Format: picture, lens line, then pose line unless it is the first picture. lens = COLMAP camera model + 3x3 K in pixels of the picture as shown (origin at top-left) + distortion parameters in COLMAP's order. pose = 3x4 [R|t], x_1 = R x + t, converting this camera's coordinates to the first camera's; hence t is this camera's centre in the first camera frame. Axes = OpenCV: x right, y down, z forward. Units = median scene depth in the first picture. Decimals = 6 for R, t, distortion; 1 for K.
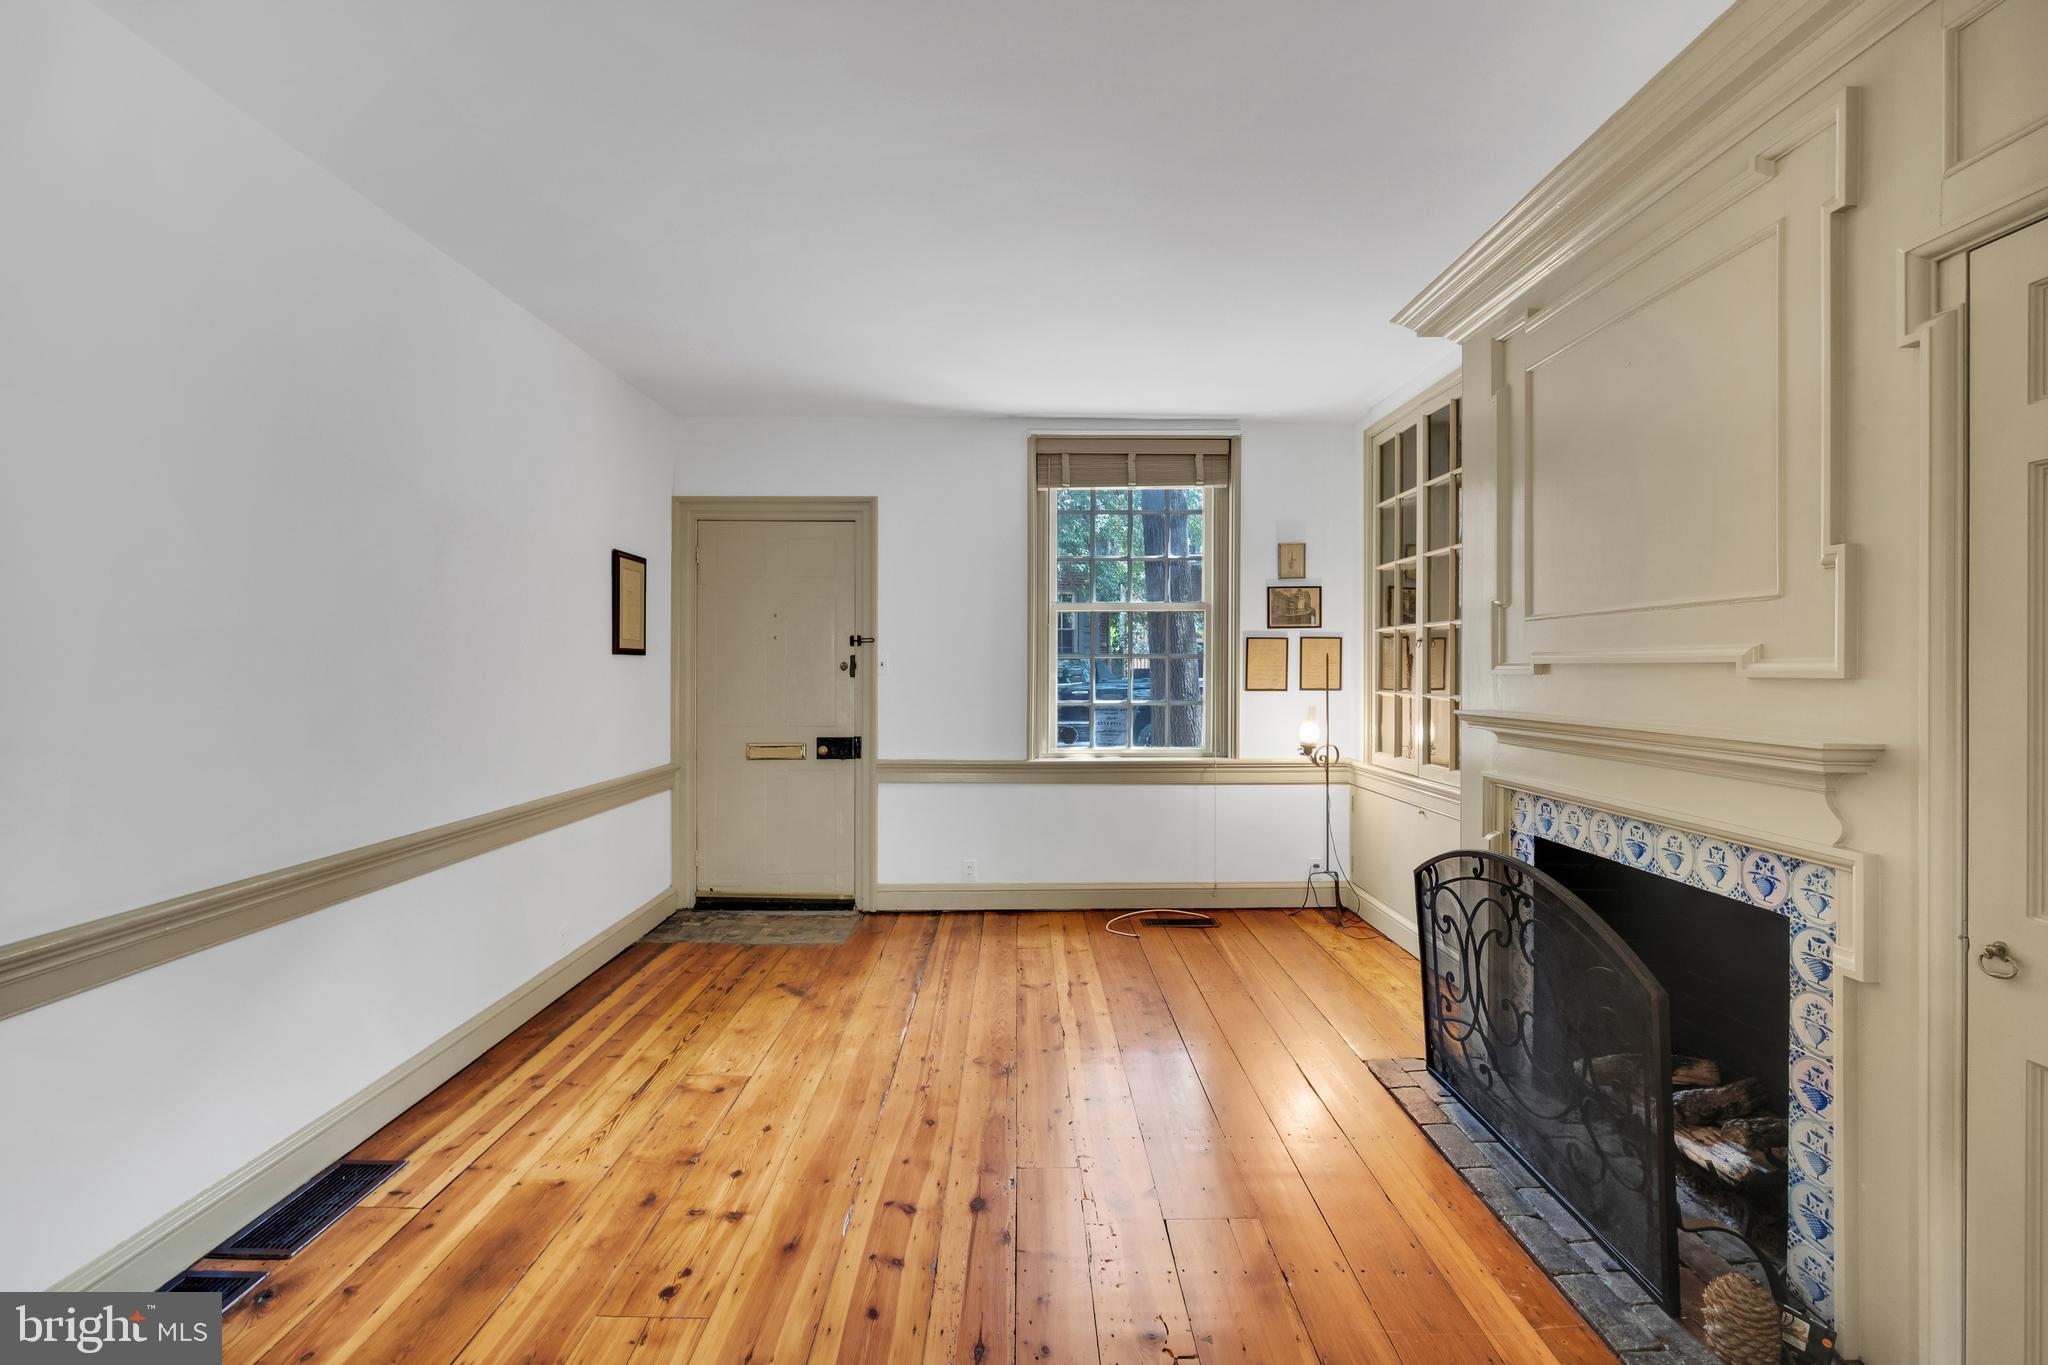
lens RADIAL K [[898.0, 0, 1024.2], [0, 898.0, 670.3], [0, 0, 1]] dist [-0.017734, 0.005006]
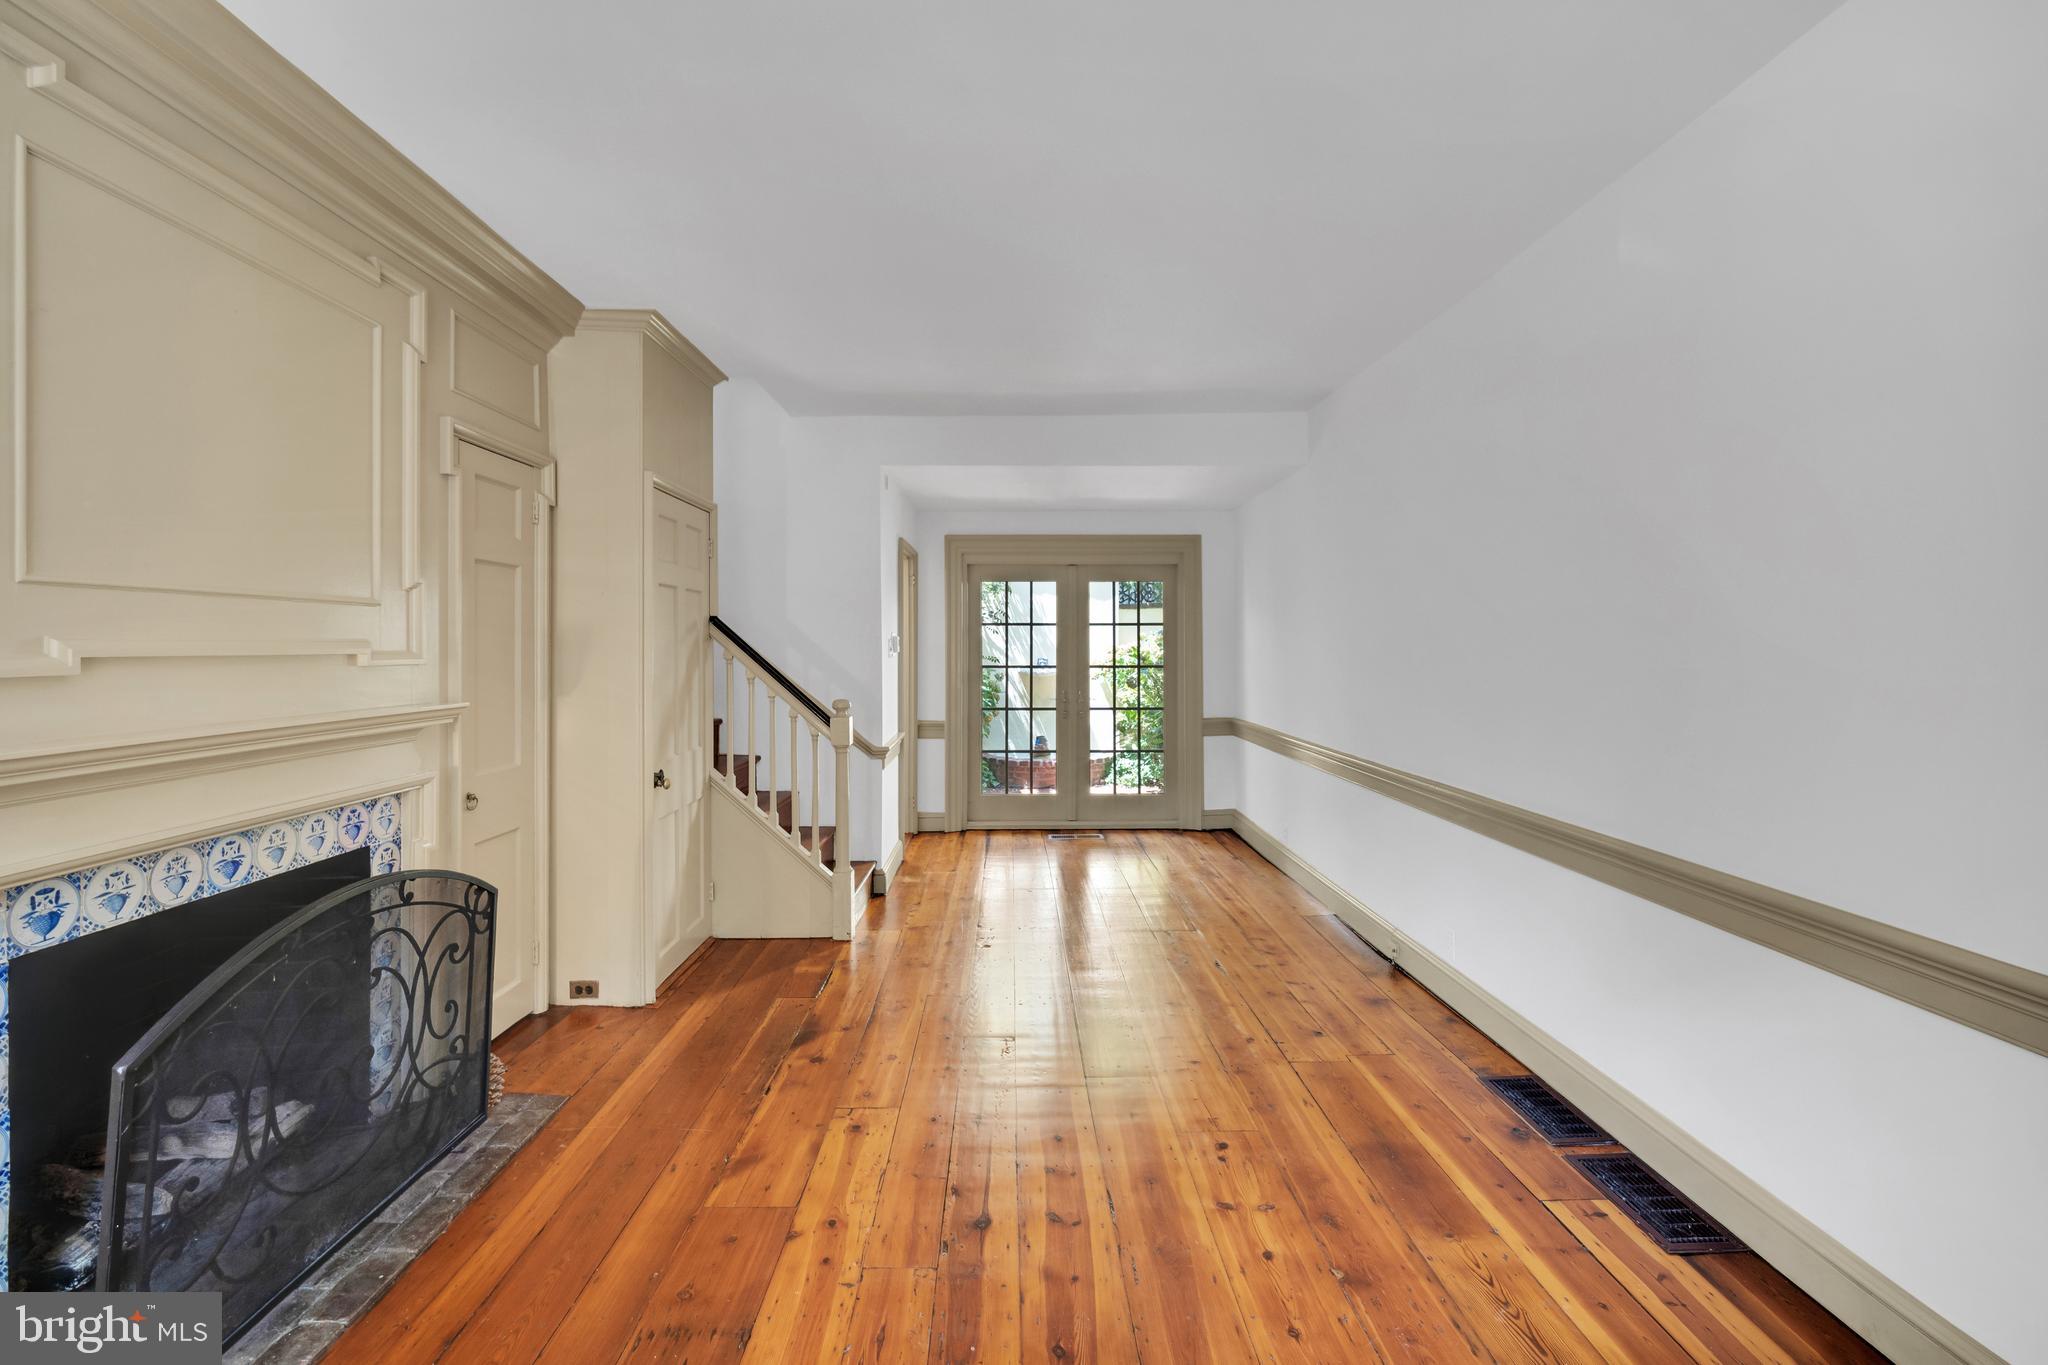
lens RADIAL K [[910.4, 0, 1028.9], [0, 910.4, 644.4], [0, 0, 1]] dist [-0.018734, 0.005909]
pose [[-0.999812, 0.000140, -0.019387, -0.063595], [0.000120, 0.999999, 0.001038, -0.015485], [0.019387, 0.001035, -0.999812, 1.516882]]
